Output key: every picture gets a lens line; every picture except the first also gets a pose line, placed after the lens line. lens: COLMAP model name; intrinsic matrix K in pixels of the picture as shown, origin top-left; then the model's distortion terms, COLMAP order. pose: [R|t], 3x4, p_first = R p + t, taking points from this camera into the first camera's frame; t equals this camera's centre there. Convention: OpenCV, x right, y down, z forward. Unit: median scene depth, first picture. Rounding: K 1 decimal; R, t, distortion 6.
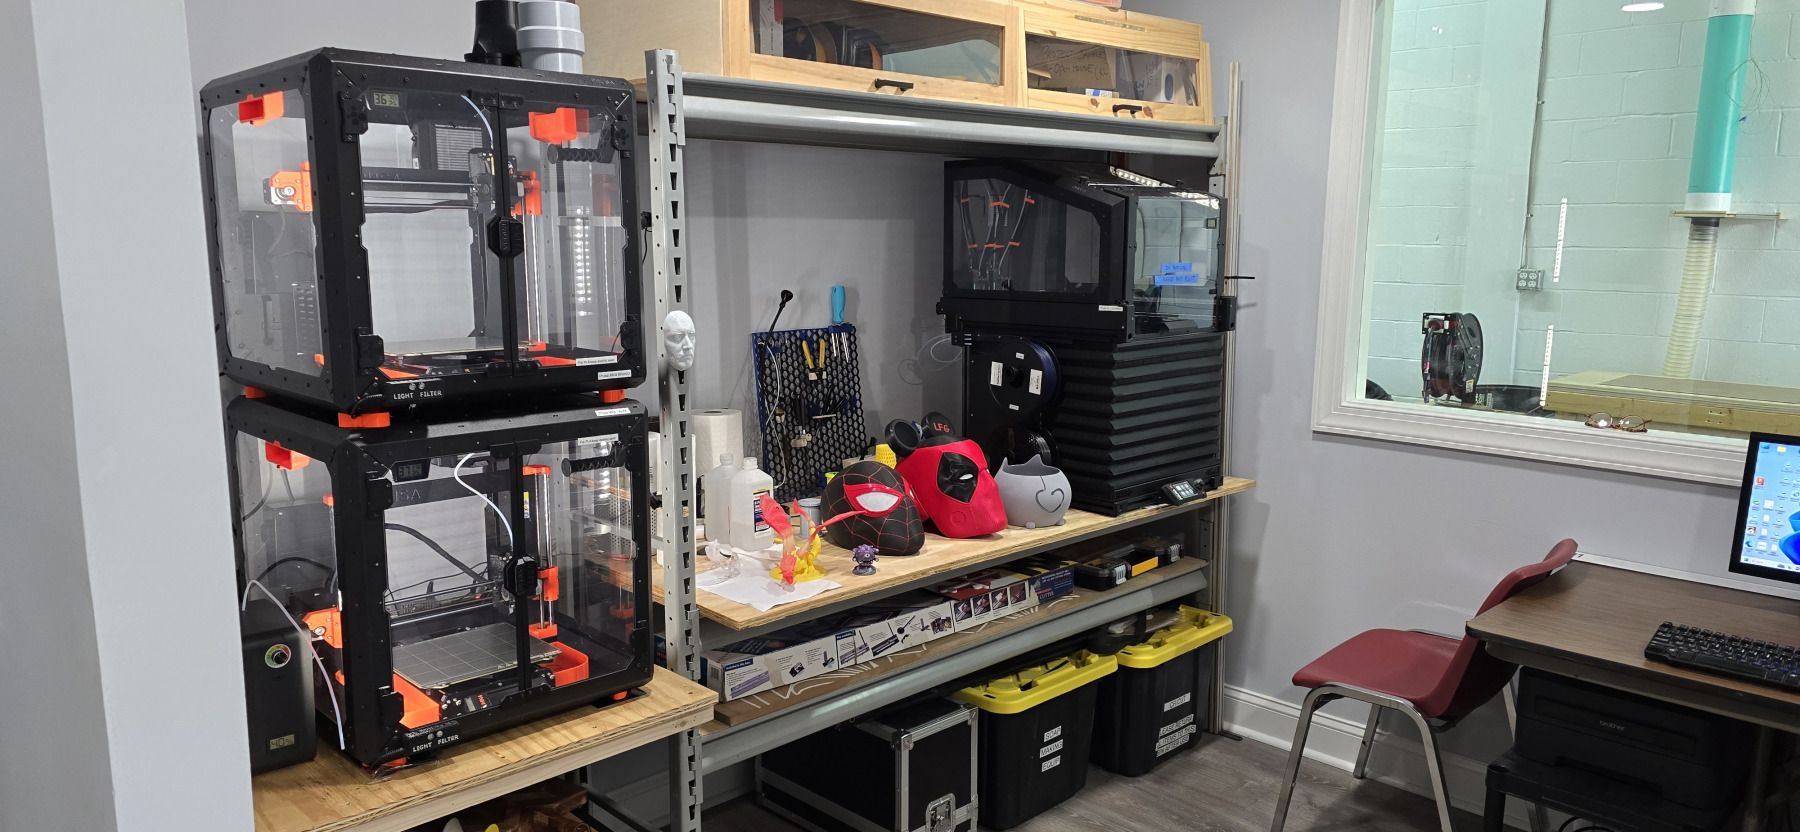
lens RADIAL K [[1213.7, 0, 901.6], [0, 1213.7, 415.0], [0, 0, 1]] dist [0.069538, -0.064681]
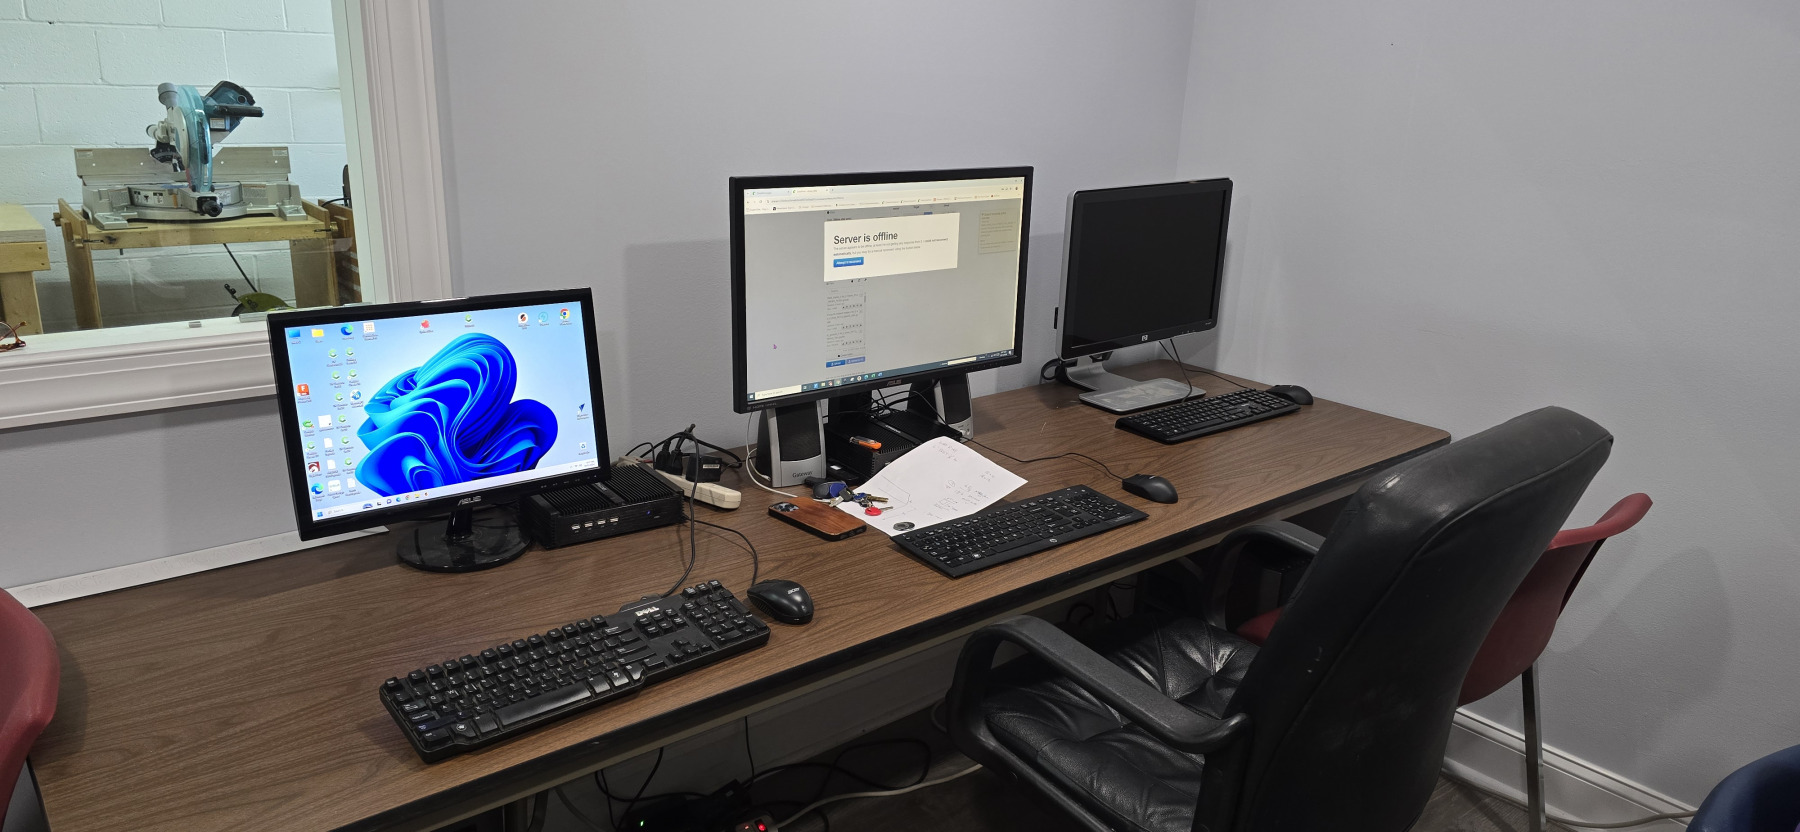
lens RADIAL K [[1213.7, 0, 900.8], [0, 1213.7, 418.5], [0, 0, 1]] dist [0.069538, -0.064681]
pose [[0.090474, -0.286636, 0.953758, 0.126896], [0.119392, 0.953901, 0.275353, -0.067419], [-0.988716, 0.088958, 0.120525, 0.630816]]
